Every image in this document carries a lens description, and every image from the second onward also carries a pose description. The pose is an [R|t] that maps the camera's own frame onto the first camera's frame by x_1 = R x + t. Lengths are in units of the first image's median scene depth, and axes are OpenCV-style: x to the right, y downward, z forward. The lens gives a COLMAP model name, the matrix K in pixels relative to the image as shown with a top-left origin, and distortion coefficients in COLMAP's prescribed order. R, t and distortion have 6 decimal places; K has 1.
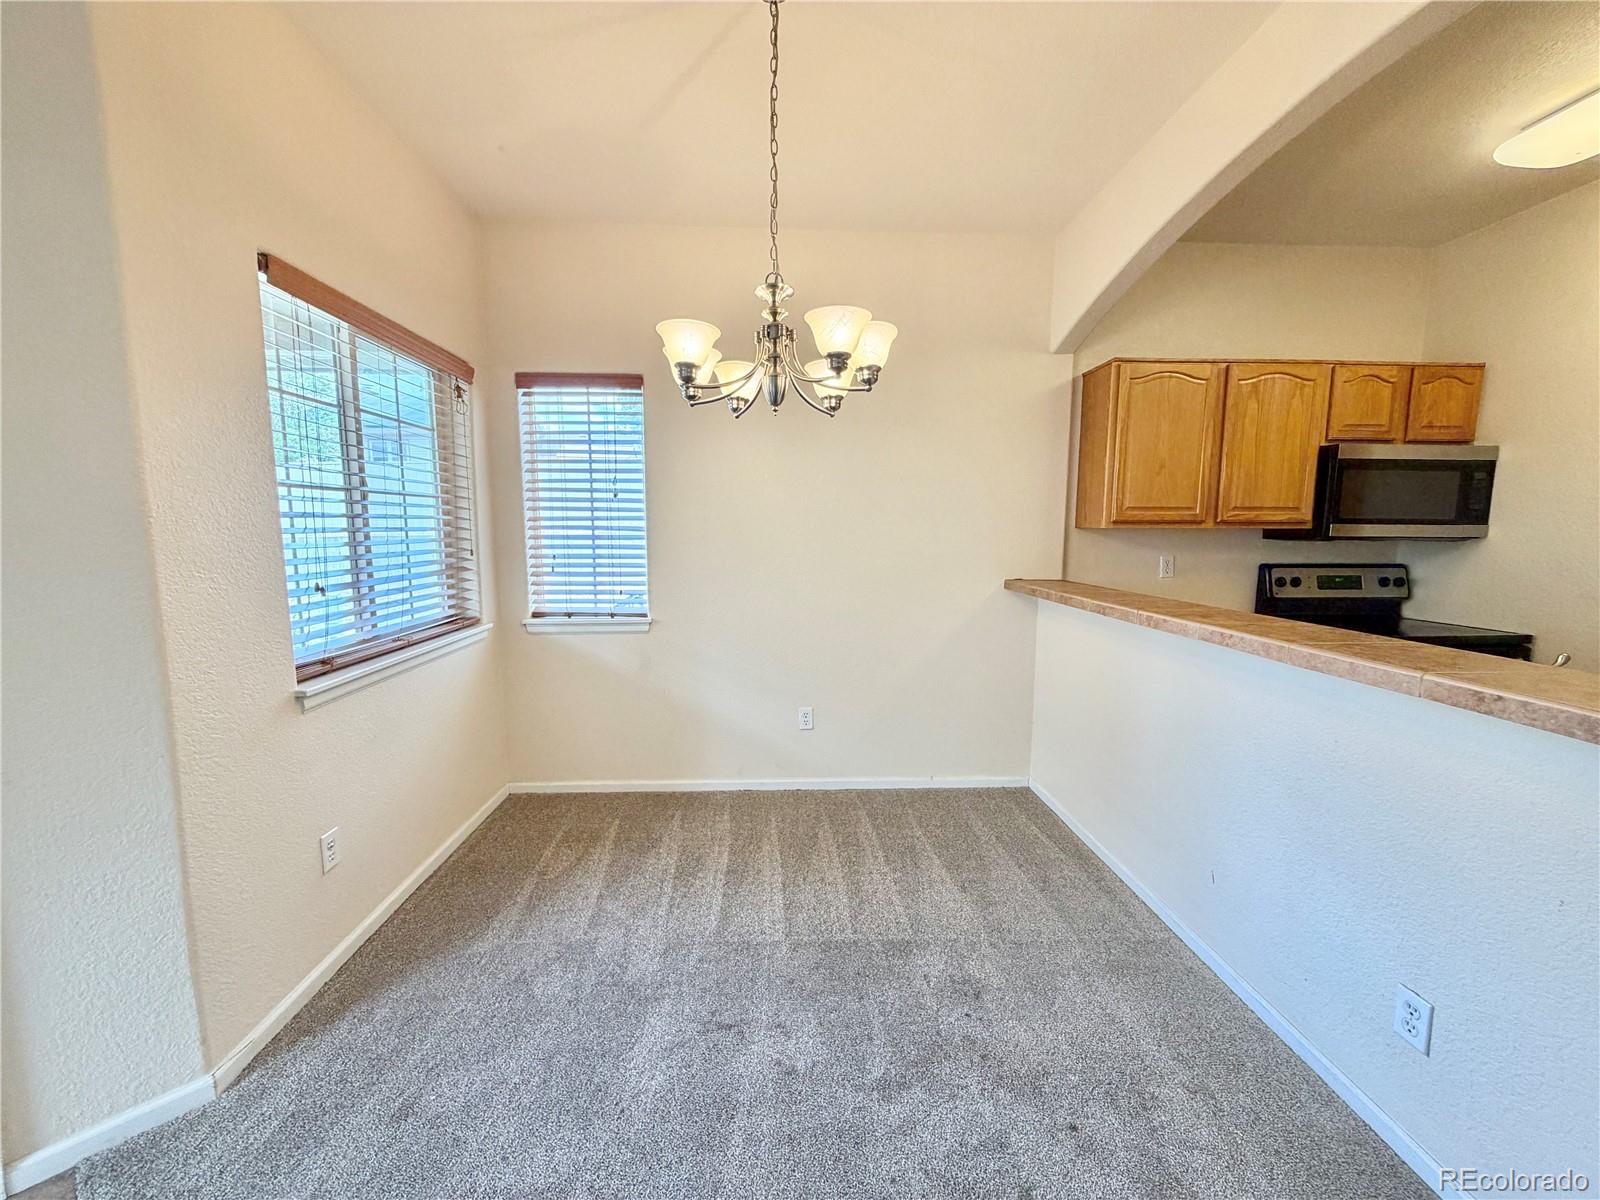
lens RADIAL K [[642.1, 0, 799.5], [0, 642.1, 604.2], [0, 0, 1]] dist [0.002426, -0.000050]
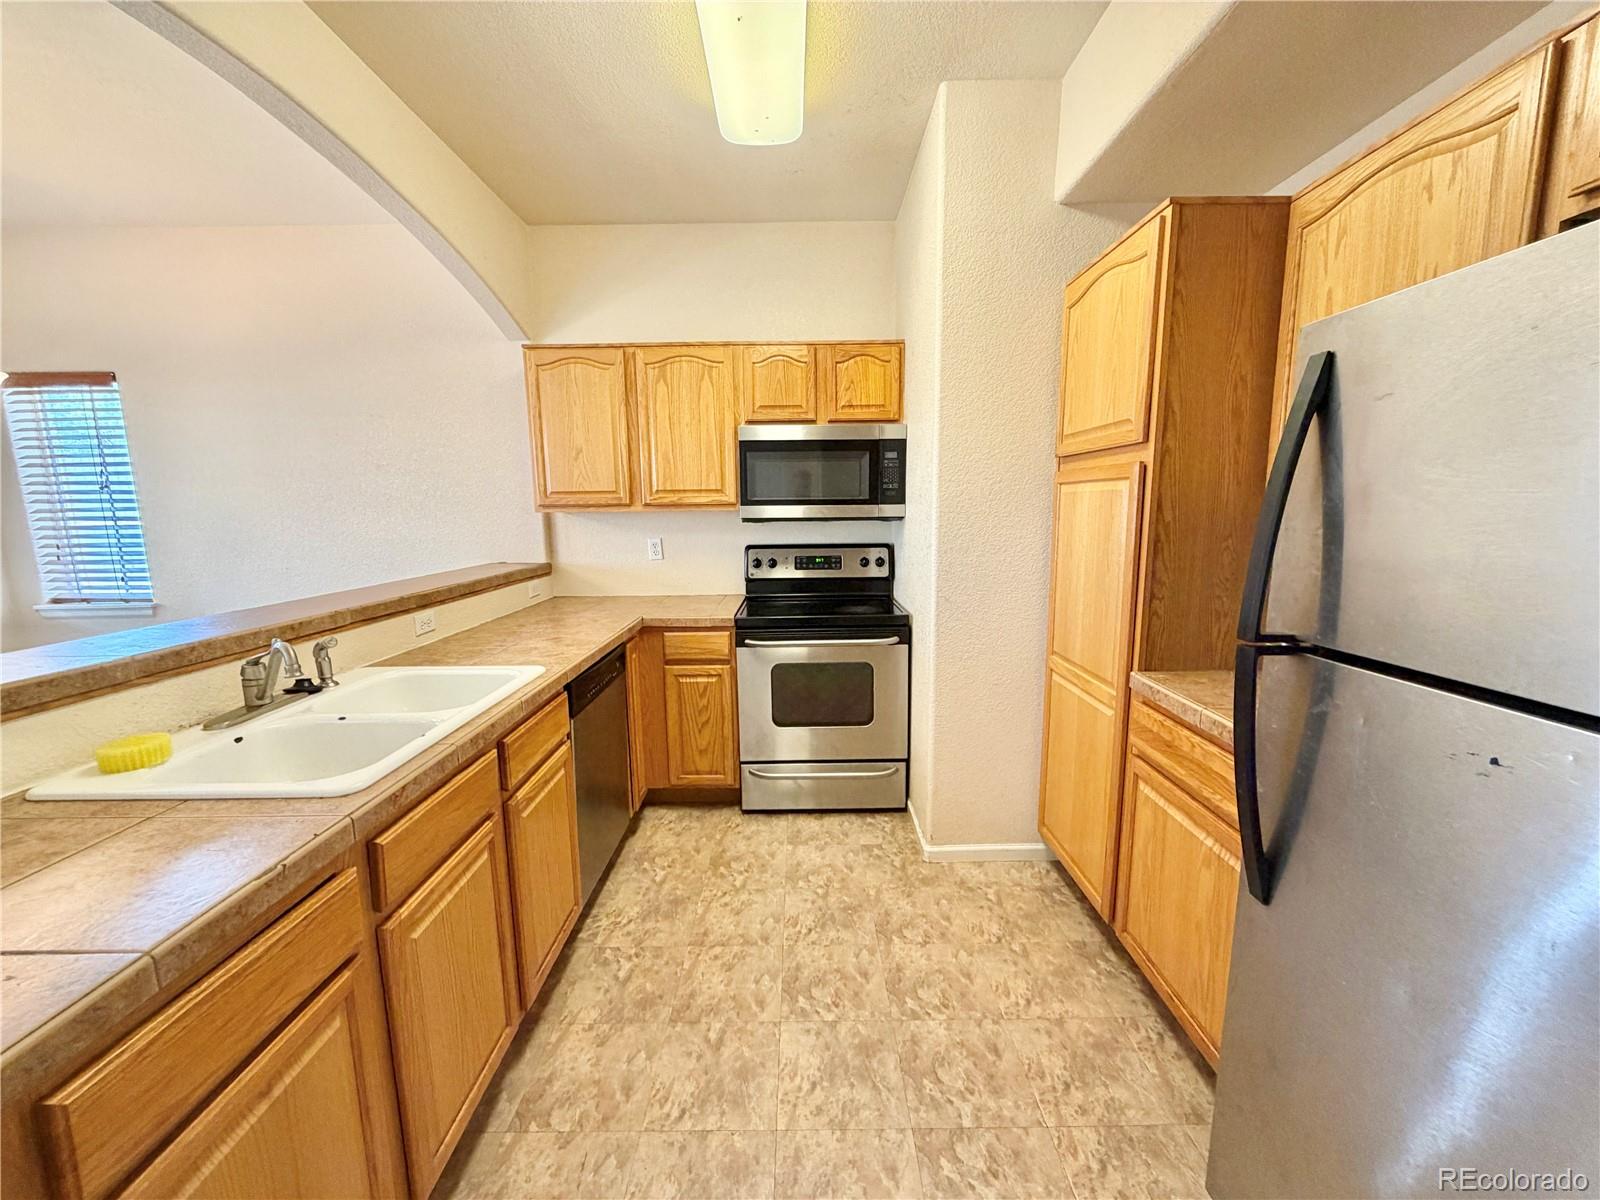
lens RADIAL K [[642.1, 0, 801.0], [0, 642.1, 604.9], [0, 0, 1]] dist [0.002426, -0.000050]
pose [[0.998757, -0.007052, -0.049335, 0.947696], [0.008093, 0.999748, 0.020937, 0.011824], [0.049175, -0.021311, 0.998563, -0.008894]]
